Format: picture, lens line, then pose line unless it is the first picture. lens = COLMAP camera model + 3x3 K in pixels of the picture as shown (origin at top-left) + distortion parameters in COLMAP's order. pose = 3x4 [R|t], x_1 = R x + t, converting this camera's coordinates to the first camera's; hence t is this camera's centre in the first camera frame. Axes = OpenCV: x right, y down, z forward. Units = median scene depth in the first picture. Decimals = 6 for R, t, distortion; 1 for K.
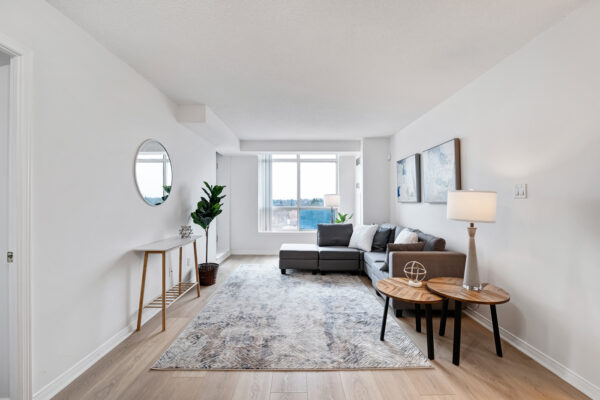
lens RADIAL K [[249.9, 0, 302.2], [0, 249.9, 200.1], [0, 0, 1]] dist [-0.011807, -0.000116]
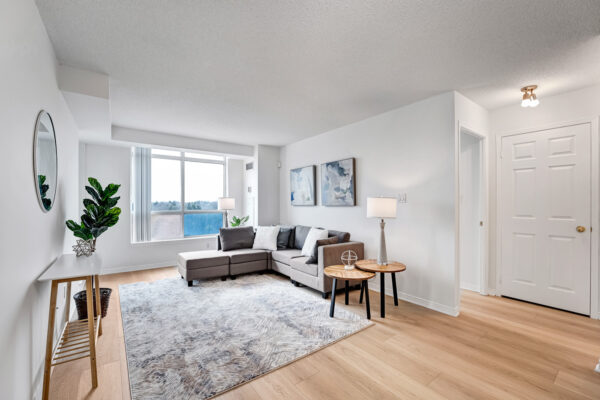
lens RADIAL K [[249.9, 0, 300.0], [0, 249.9, 205.4], [0, 0, 1]] dist [-0.011807, -0.000116]
pose [[0.809320, -0.003037, 0.587360, -0.346727], [-0.001969, 0.999967, 0.007882, -0.000462], [-0.587364, -0.007536, 0.809288, 0.062222]]
